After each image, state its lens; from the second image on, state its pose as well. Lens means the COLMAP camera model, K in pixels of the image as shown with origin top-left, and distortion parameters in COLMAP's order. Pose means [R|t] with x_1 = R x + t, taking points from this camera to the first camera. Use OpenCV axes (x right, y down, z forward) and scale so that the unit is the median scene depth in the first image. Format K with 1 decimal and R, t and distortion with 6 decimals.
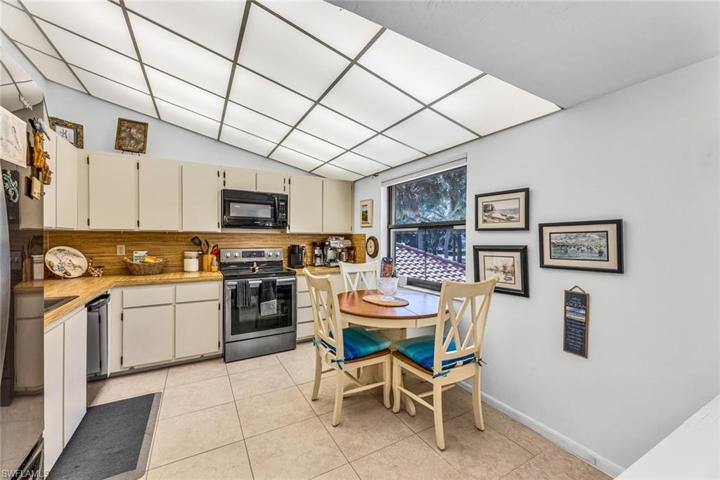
lens RADIAL K [[288.5, 0, 355.2], [0, 288.5, 238.7], [0, 0, 1]] dist [0.002013, 0.000042]
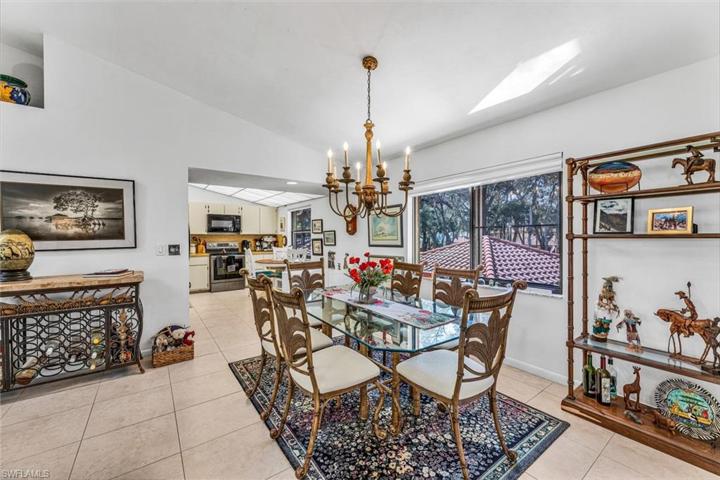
lens RADIAL K [[288.5, 0, 366.8], [0, 288.5, 238.2], [0, 0, 1]] dist [0.002013, 0.000042]
pose [[0.988935, -0.010272, 0.147993, 0.357667], [0.009793, 0.999944, 0.003965, 0.008653], [-0.148025, -0.002472, 0.988980, -1.196872]]
